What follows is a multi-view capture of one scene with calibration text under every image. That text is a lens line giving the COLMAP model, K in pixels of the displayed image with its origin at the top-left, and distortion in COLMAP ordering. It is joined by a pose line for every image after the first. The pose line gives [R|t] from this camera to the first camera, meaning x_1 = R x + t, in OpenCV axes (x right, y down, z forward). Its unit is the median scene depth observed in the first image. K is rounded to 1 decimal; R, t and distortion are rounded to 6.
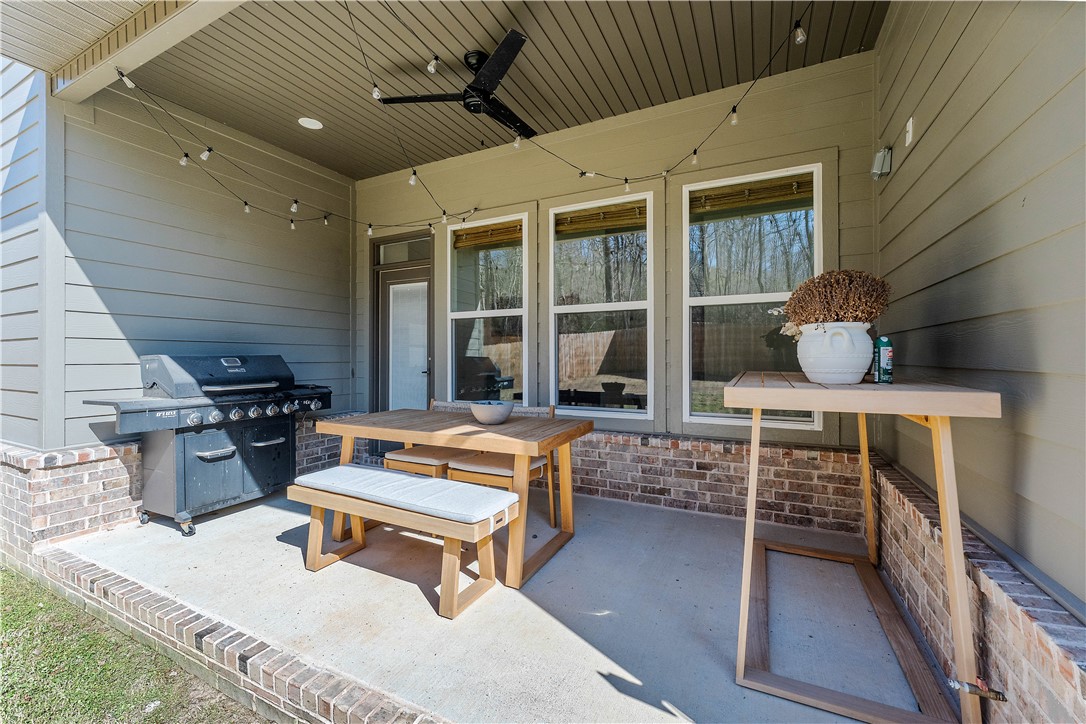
lens RADIAL K [[440.0, 0, 539.6], [0, 440.0, 358.1], [0, 0, 1]] dist [-0.000652, -0.000118]
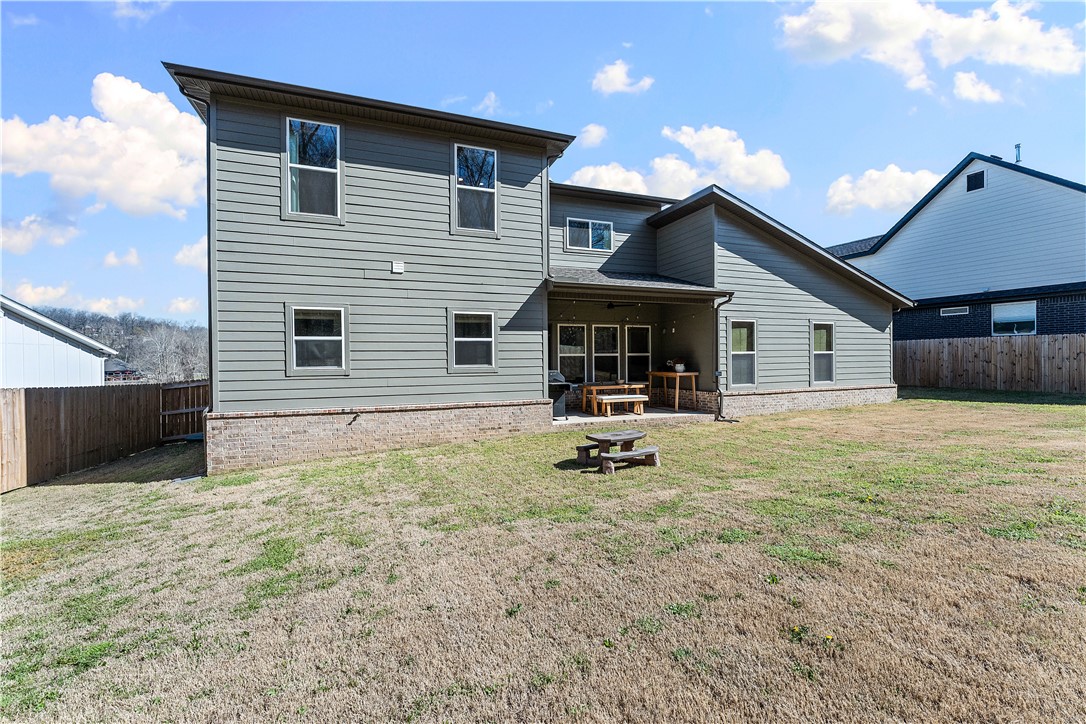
lens RADIAL K [[452.4, 0, 536.2], [0, 452.4, 356.8], [0, 0, 1]] dist [0.001195, -0.000092]
pose [[0.670034, -0.003349, 0.742323, -3.798833], [0.011002, 0.999925, -0.005419, -0.107619], [-0.742249, 0.011798, 0.670020, -1.328305]]
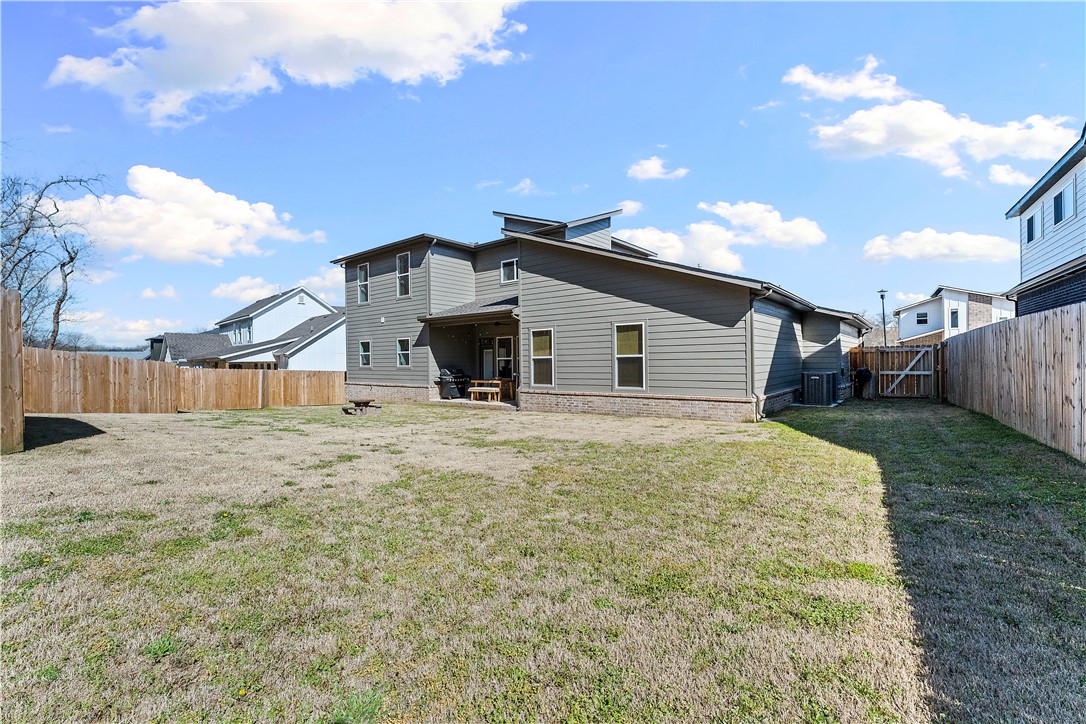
lens RADIAL K [[464.1, 0, 537.6], [0, 464.1, 359.4], [0, 0, 1]] dist [-0.000166, -0.000012]
pose [[0.975529, -0.012426, -0.219521, 1.720945], [0.012077, 0.999923, -0.002931, -0.109734], [0.219541, 0.000208, 0.975603, -4.863809]]
